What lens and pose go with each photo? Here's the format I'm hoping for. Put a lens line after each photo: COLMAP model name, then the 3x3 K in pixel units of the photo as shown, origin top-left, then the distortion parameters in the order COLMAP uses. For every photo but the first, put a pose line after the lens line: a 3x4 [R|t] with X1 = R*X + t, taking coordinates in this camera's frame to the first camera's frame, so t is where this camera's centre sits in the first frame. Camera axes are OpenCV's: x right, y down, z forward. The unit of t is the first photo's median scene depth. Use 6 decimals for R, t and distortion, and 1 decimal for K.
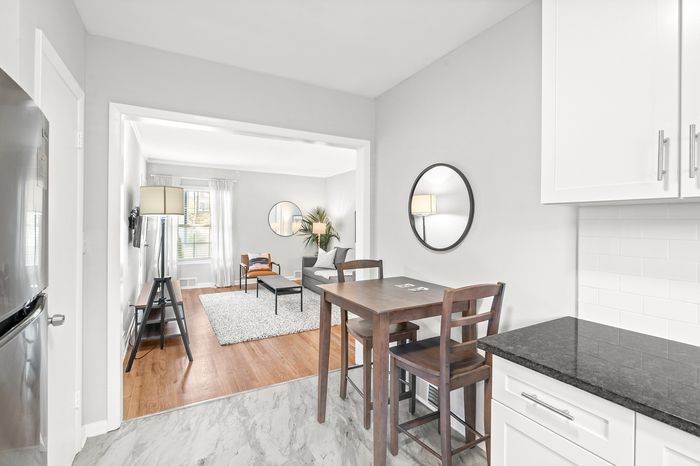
lens RADIAL K [[332.8, 0, 364.5], [0, 332.8, 221.3], [0, 0, 1]] dist [-0.029625, -0.000215]
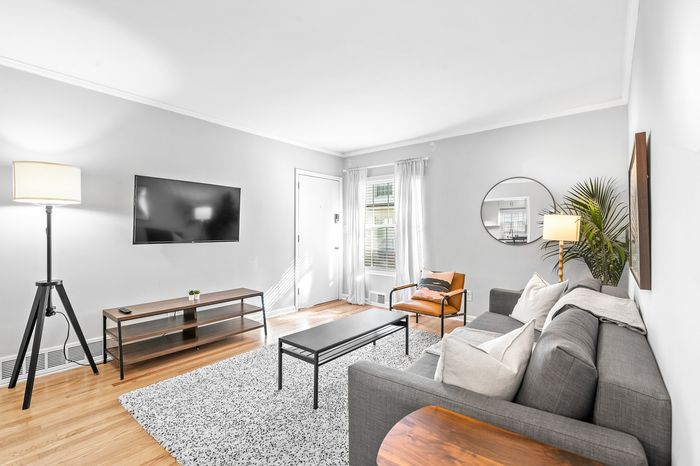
lens RADIAL K [[321.7, 0, 351.9], [0, 321.7, 233.5], [0, 0, 1]] dist [-0.002421, 0.000153]
pose [[0.340555, -0.000215, -0.940225, 0.168286], [0.003958, 0.999991, 0.001204, 0.028339], [0.940216, -0.004131, 0.340552, 0.659960]]
